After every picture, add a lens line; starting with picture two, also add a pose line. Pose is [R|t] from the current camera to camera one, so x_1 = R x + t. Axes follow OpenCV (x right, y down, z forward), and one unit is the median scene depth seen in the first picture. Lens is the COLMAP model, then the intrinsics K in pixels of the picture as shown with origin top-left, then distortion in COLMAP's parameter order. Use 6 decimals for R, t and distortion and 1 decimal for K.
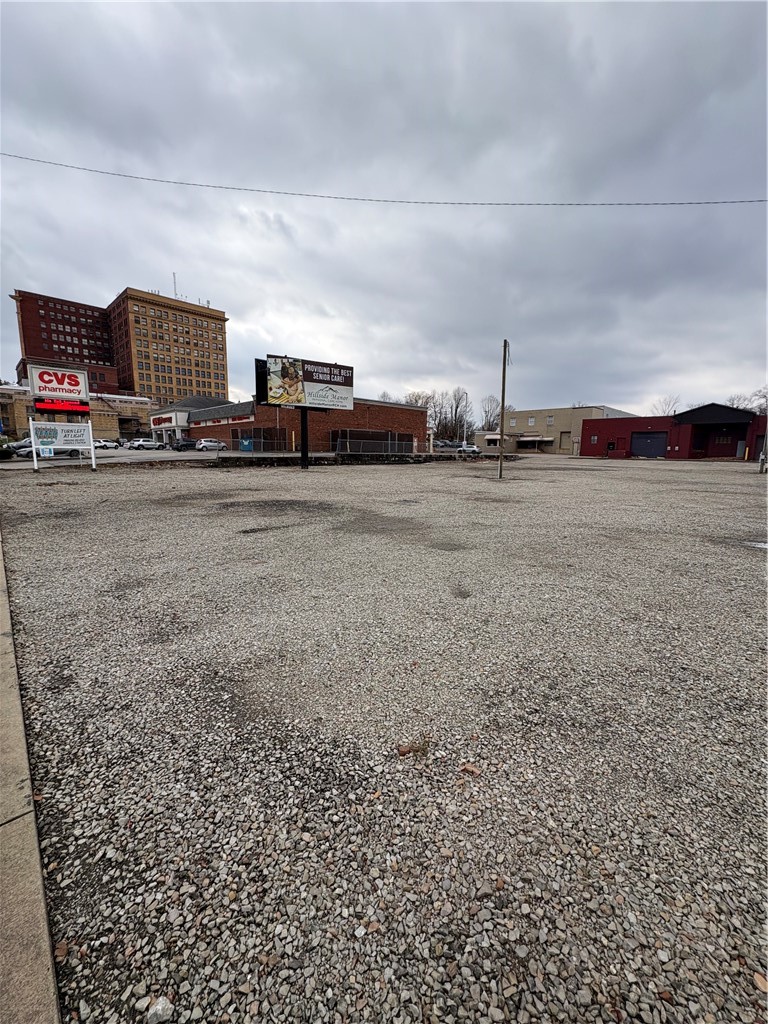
lens RADIAL K [[405.7, 0, 385.5], [0, 405.7, 511.1], [0, 0, 1]] dist [-0.000343, 0.000245]
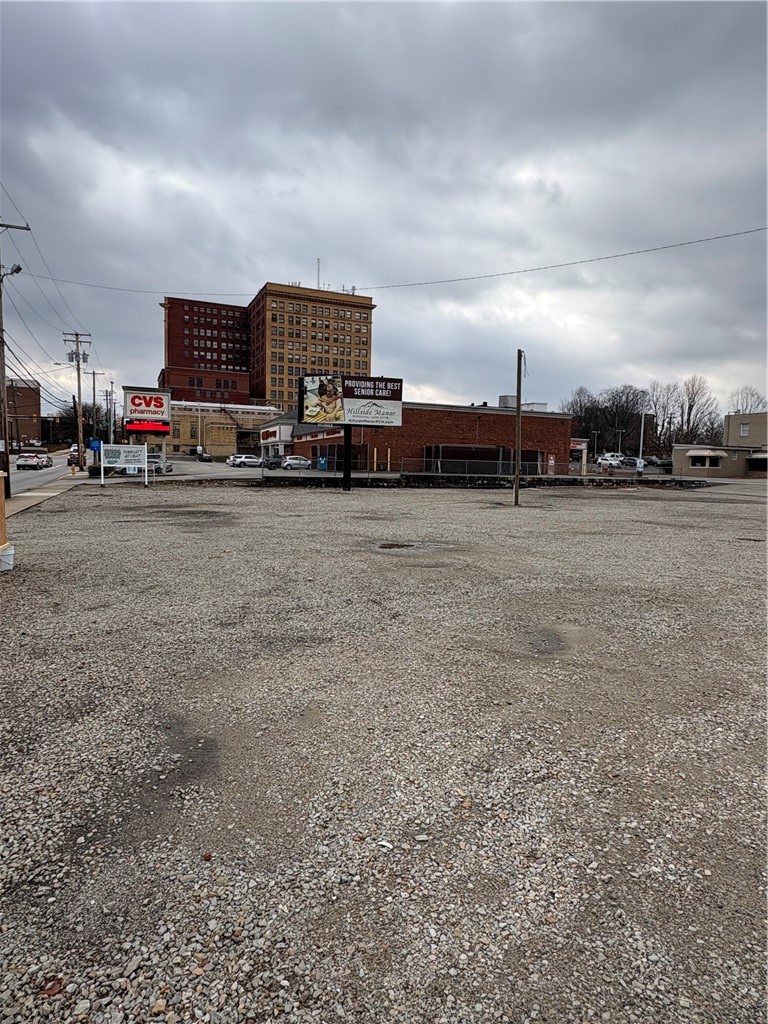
lens RADIAL K [[590.9, 0, 387.7], [0, 590.9, 512.5], [0, 0, 1]] dist [-0.002596, 0.002256]
pose [[0.930552, 0.036999, -0.364286, 0.171574], [-0.064428, 0.995904, -0.063429, 0.010875], [0.360447, 0.082494, 0.929125, -0.091684]]
